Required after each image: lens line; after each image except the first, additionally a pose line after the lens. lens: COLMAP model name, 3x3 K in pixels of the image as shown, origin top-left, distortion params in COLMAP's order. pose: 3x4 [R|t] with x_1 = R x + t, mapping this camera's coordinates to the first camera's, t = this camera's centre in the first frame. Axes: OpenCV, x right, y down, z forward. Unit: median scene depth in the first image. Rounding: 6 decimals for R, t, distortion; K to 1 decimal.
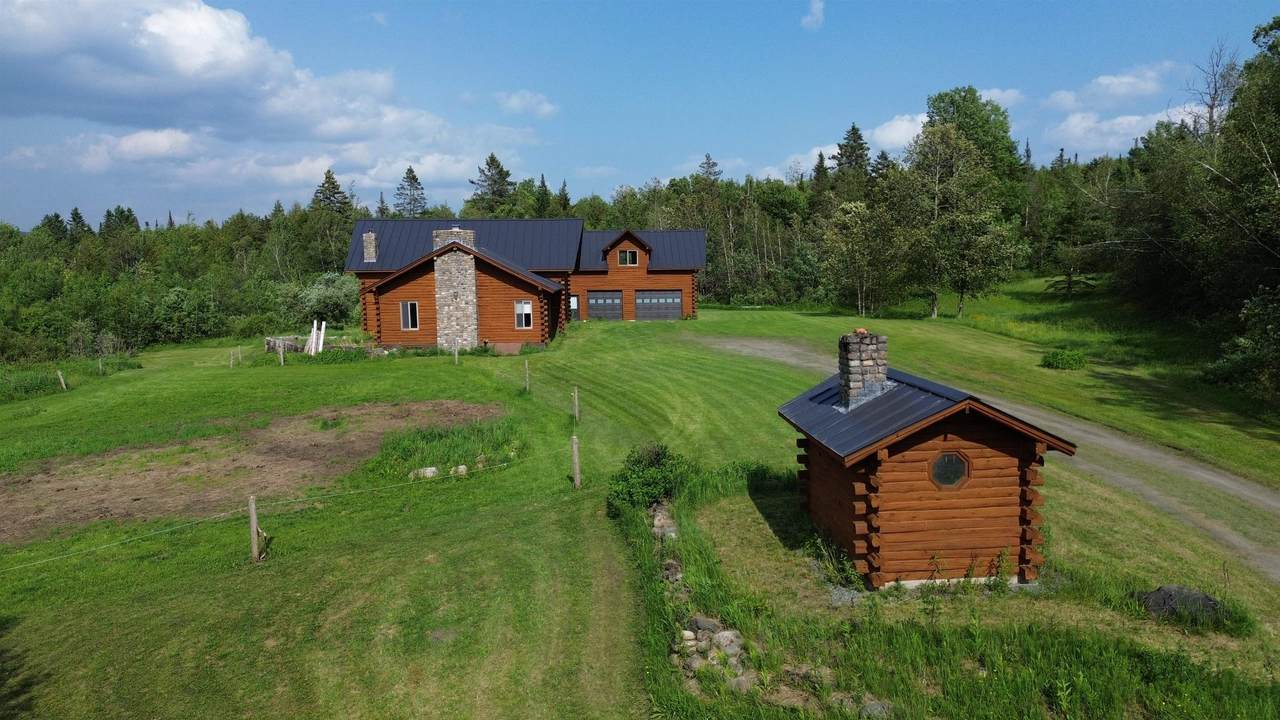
lens RADIAL K [[865.4, 0, 640.6], [0, 865.4, 359.5], [0, 0, 1]] dist [0.024162, -0.000012]
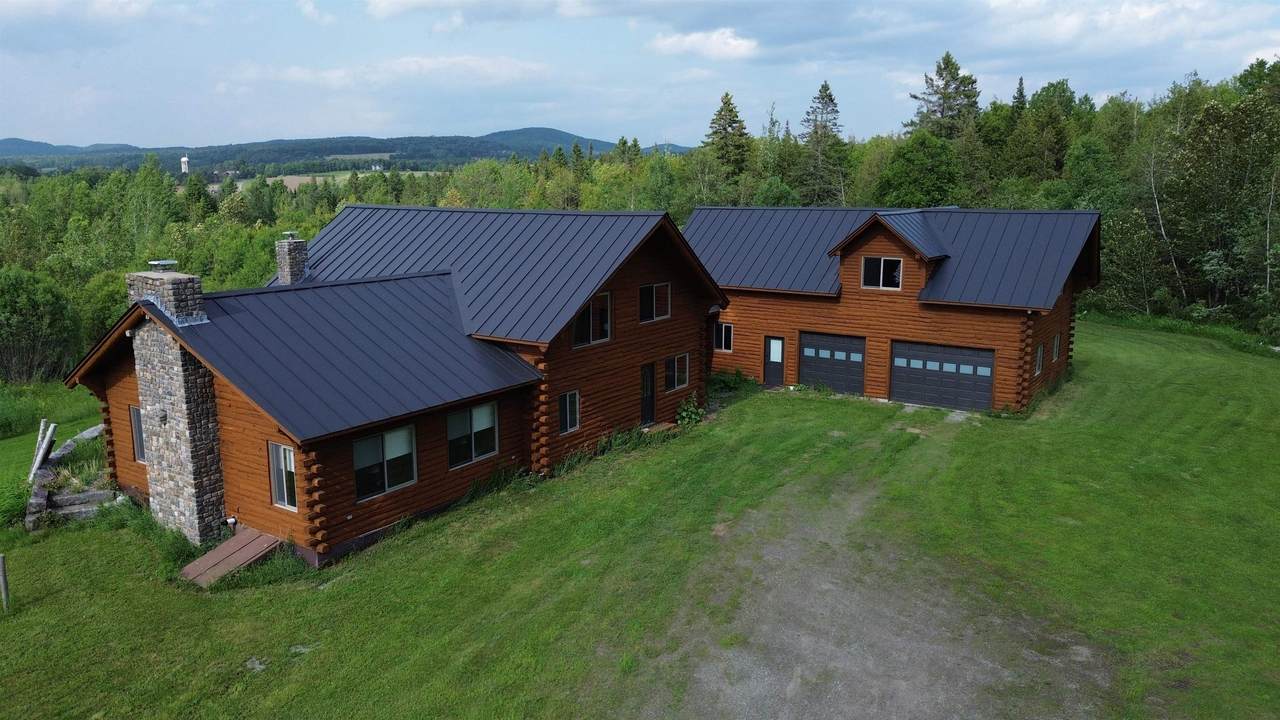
lens RADIAL K [[865.4, 0, 639.1], [0, 865.4, 360.6], [0, 0, 1]] dist [0.024162, -0.000012]
pose [[0.788289, 0.130851, -0.601231, 0.176417], [-0.068729, 0.989737, 0.125291, -0.120198], [0.611455, -0.057443, 0.789191, 0.528630]]
